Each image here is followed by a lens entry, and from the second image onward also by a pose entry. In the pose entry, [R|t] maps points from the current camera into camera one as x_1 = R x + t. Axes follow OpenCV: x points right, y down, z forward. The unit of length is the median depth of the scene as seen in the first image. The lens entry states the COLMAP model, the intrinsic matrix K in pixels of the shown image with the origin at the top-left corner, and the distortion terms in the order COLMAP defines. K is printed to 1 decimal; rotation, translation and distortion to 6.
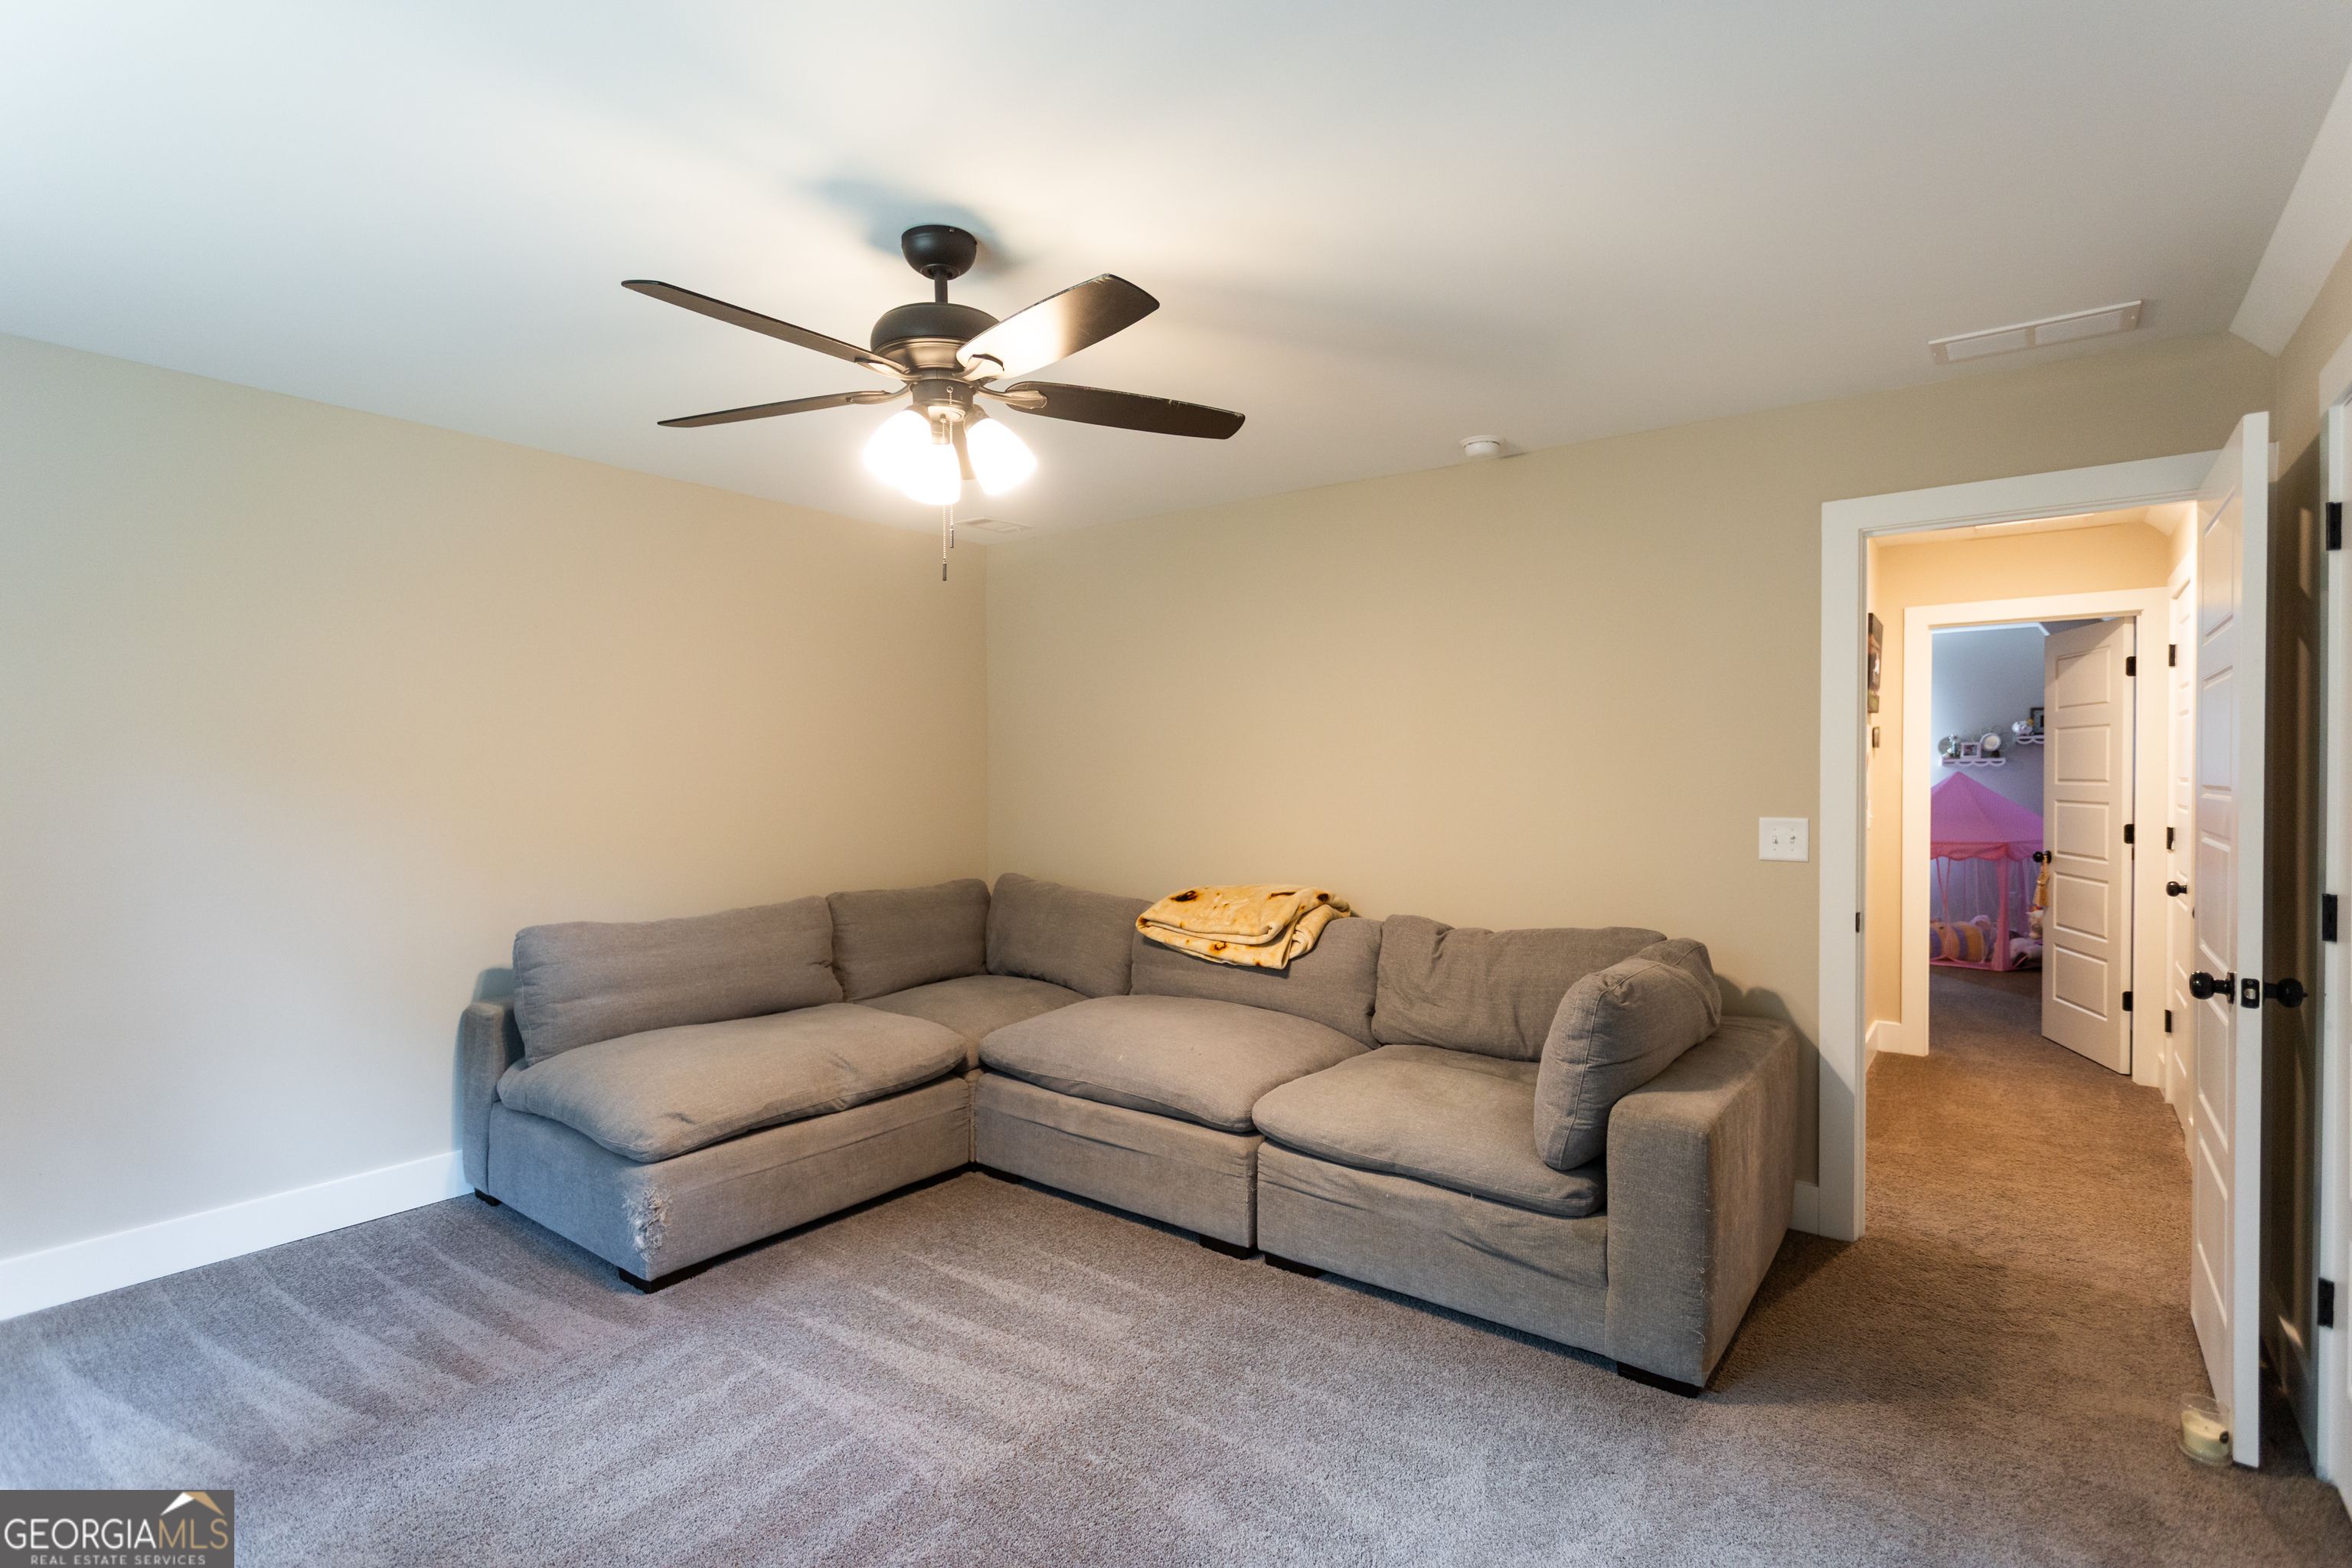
lens RADIAL K [[1119.3, 0, 1166.4], [0, 1119.3, 785.5], [0, 0, 1]] dist [0.001261, 0.001936]
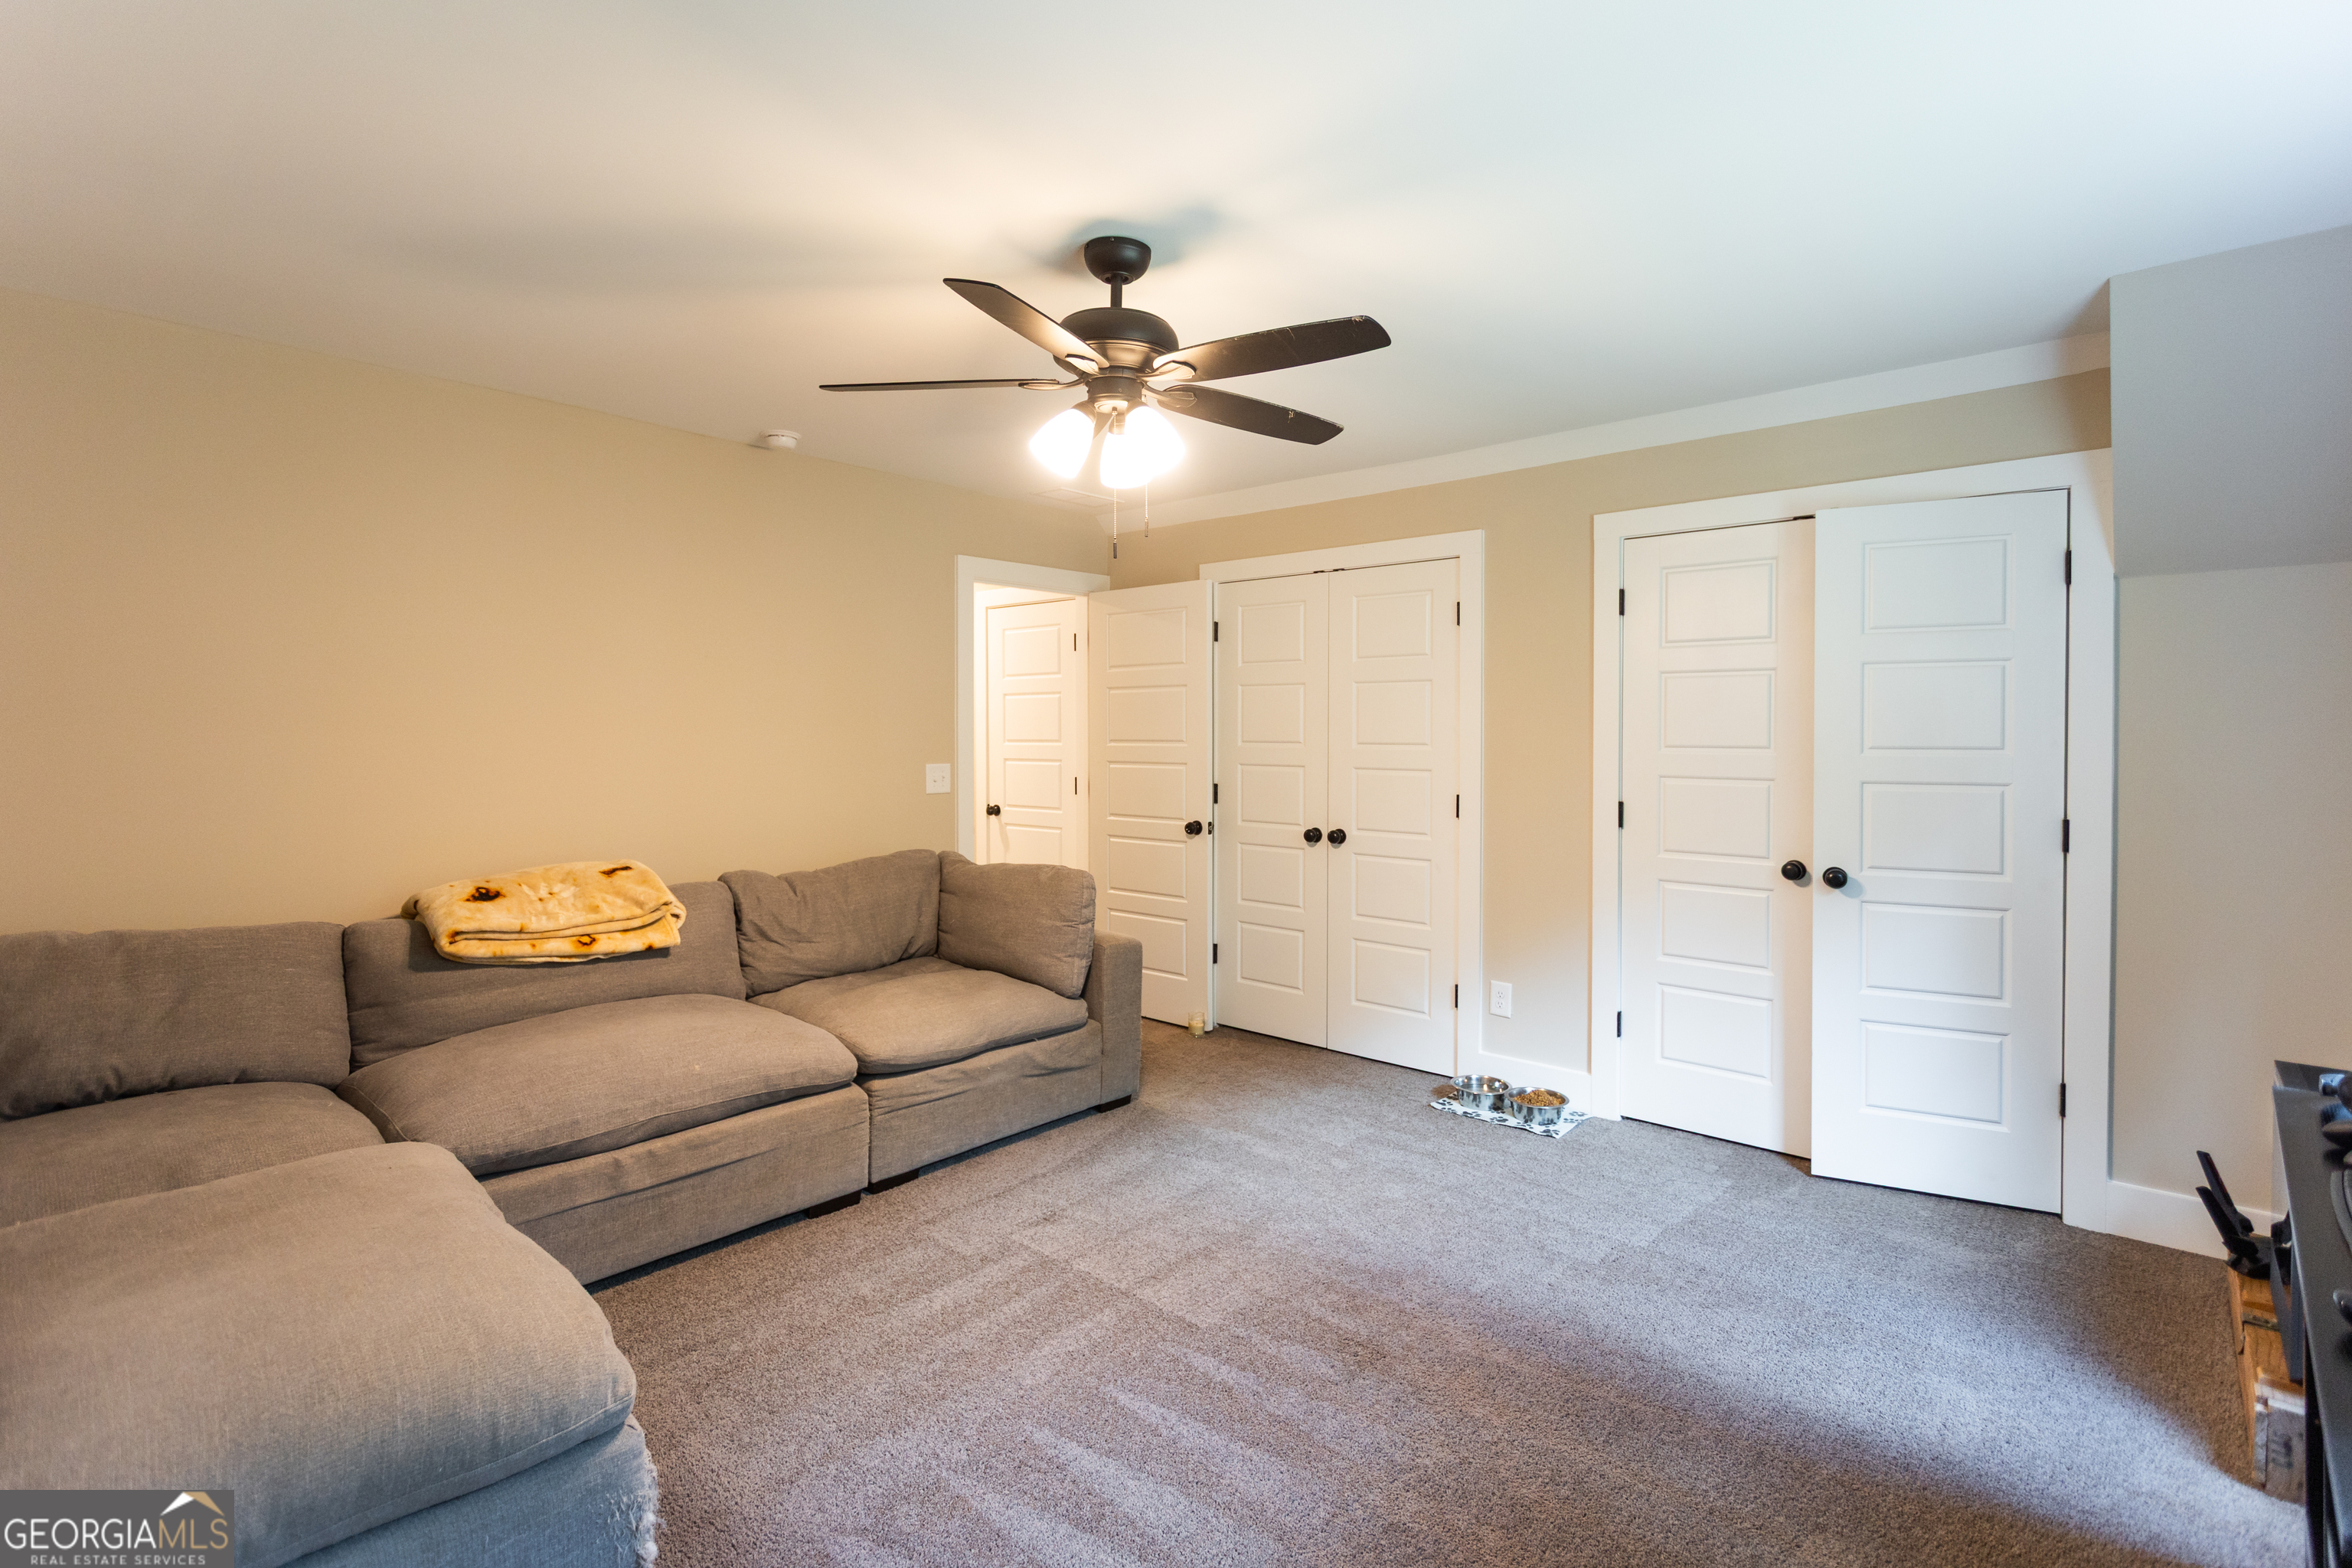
lens RADIAL K [[1119.3, 0, 1161.8], [0, 1119.3, 740.4], [0, 0, 1]] dist [0.001261, 0.001936]
pose [[0.070065, -0.005883, 0.997525, -0.888910], [0.007622, 0.999957, 0.005362, -0.007551], [-0.997513, 0.007228, 0.070107, 0.607356]]
